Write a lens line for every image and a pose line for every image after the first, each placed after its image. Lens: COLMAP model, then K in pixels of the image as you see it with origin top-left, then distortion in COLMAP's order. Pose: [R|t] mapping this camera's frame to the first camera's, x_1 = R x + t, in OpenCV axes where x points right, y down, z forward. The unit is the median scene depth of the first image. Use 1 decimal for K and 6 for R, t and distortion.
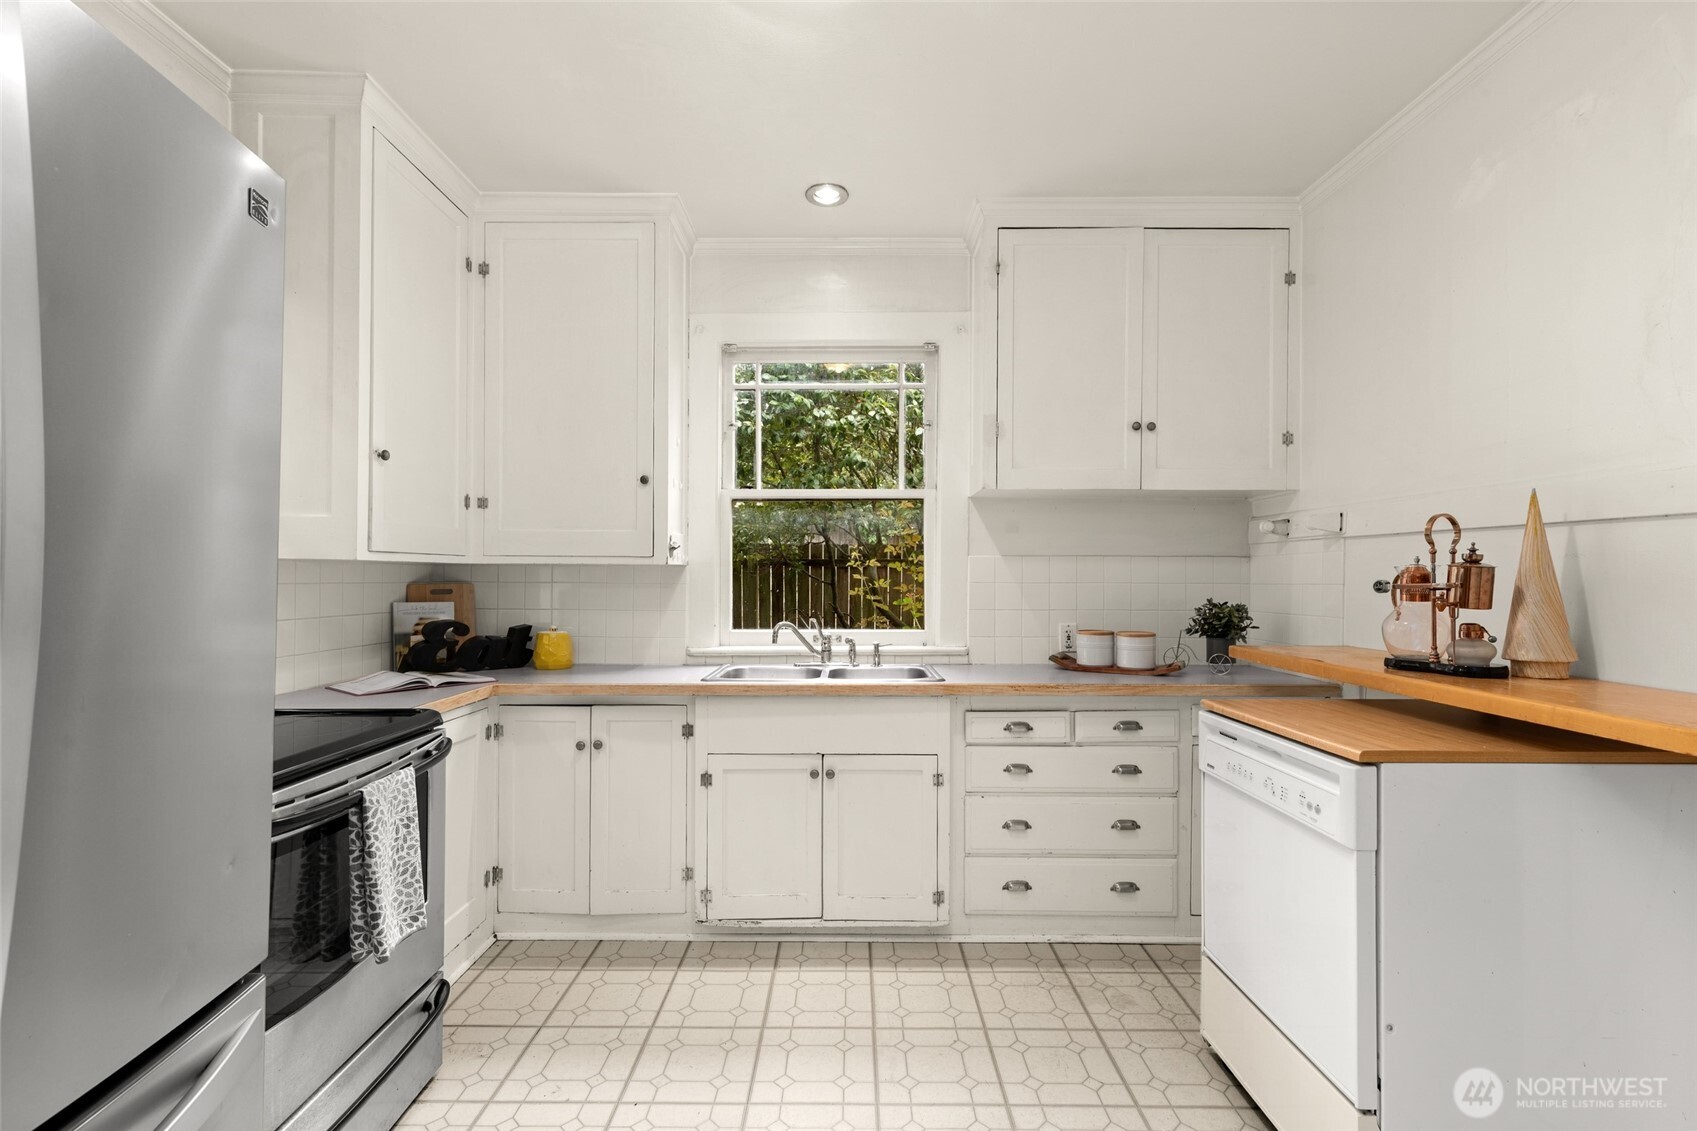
lens RADIAL K [[763.3, 0, 904.1], [0, 763.3, 568.3], [0, 0, 1]] dist [0.018156, -0.000101]
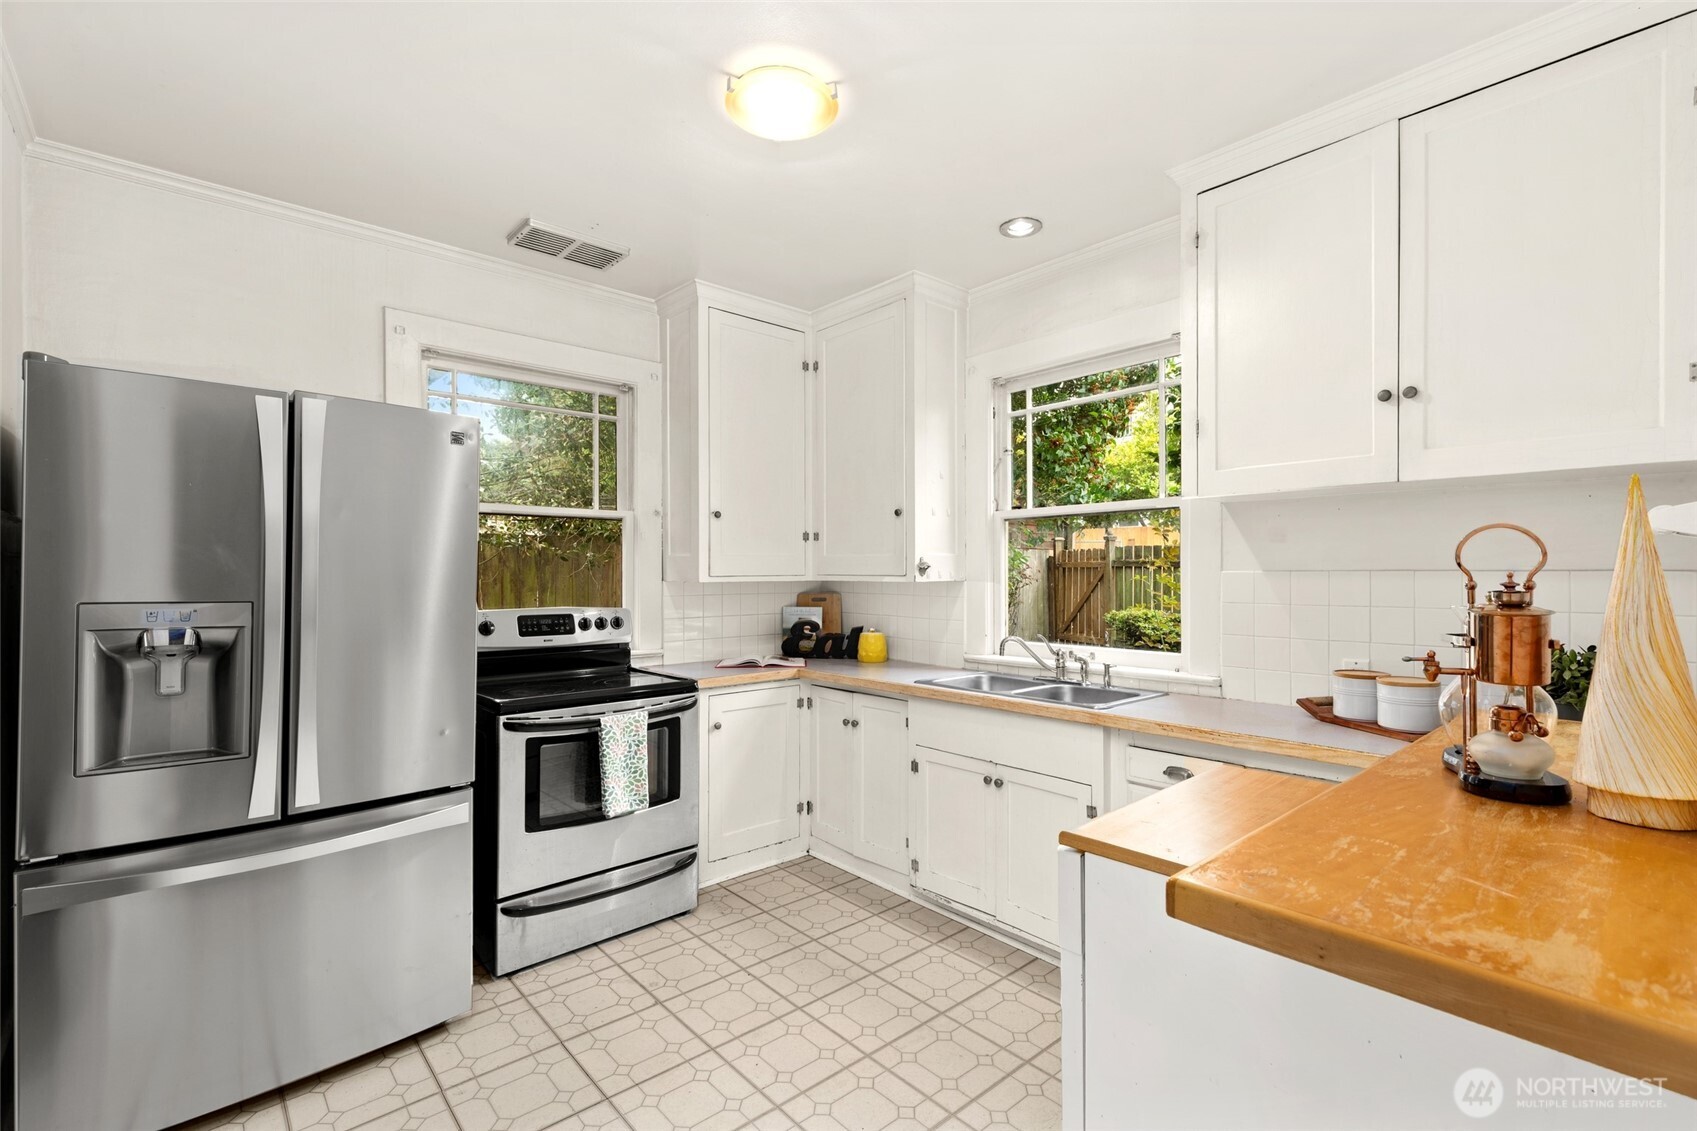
lens RADIAL K [[770.8, 0, 848.5], [0, 770.8, 565.5], [0, 0, 1]] dist [0.015915, 0.000079]
pose [[0.664150, -0.010959, -0.747519, 0.514331], [0.010147, 0.999933, -0.005644, -0.024764], [0.747531, -0.003837, 0.664216, 0.124686]]
